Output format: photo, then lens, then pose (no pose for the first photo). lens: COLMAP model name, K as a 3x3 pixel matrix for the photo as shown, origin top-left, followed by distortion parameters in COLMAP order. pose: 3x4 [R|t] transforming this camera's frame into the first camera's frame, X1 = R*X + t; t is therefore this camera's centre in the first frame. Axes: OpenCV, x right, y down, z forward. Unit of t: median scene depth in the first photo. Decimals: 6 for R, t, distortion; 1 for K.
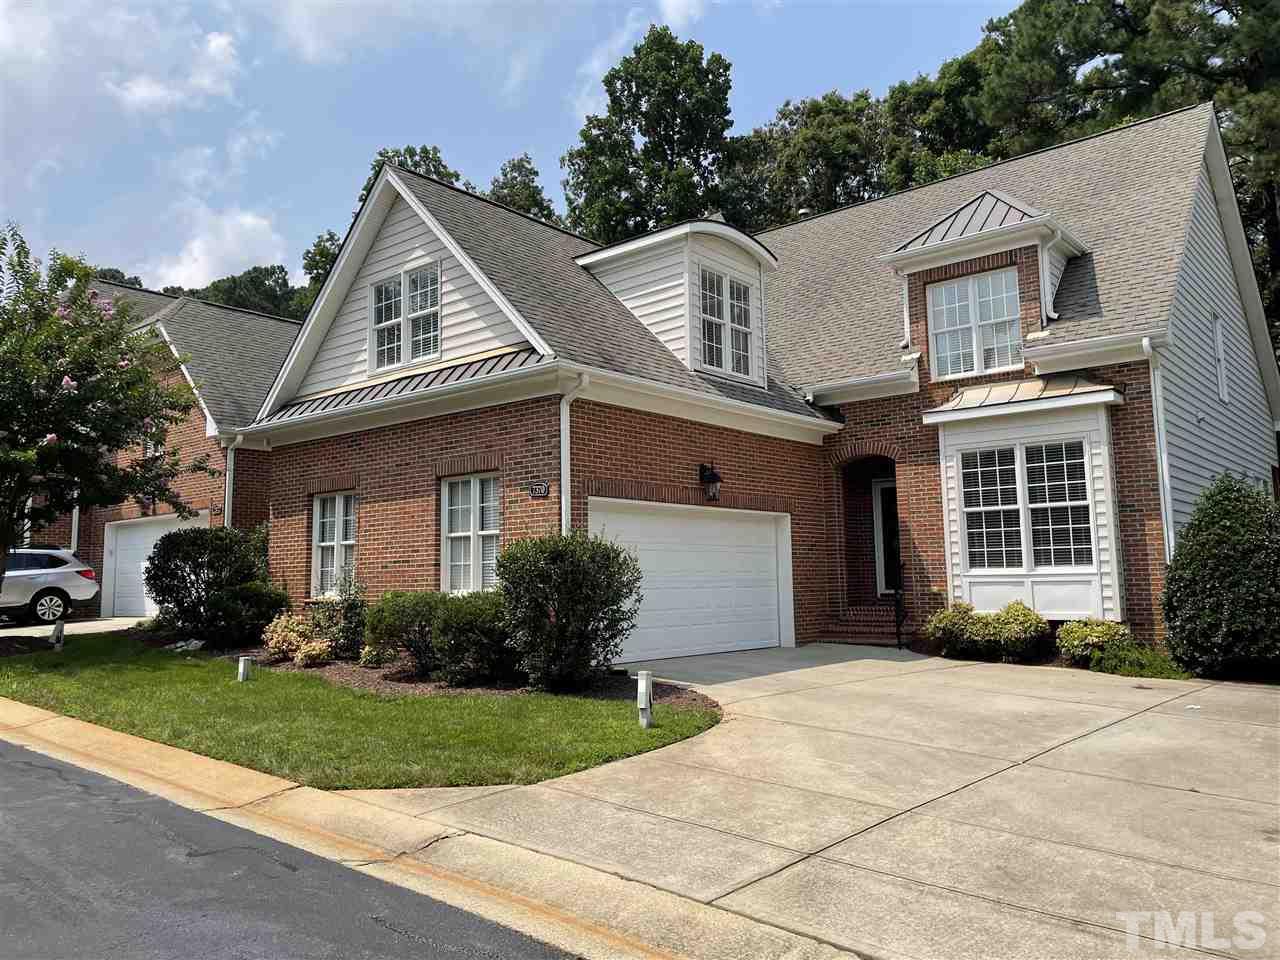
lens RADIAL K [[973.7, 0, 639.8], [0, 973.7, 477.2], [0, 0, 1]] dist [0.068362, -0.089294]
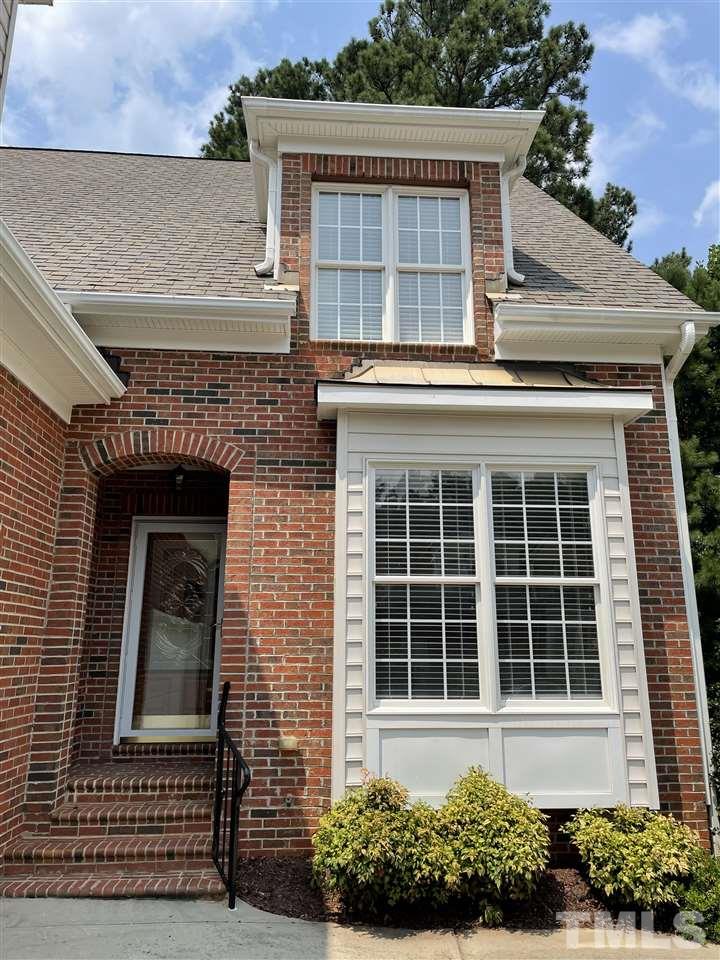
lens RADIAL K [[730.3, 0, 369.9], [0, 730.3, 459.2], [0, 0, 1]] dist [0.068362, -0.089294]
pose [[0.711047, 0.192542, 0.676269, 0.060248], [-0.086894, 0.978467, -0.187219, 0.045427], [-0.697755, 0.074358, 0.712467, 0.749593]]
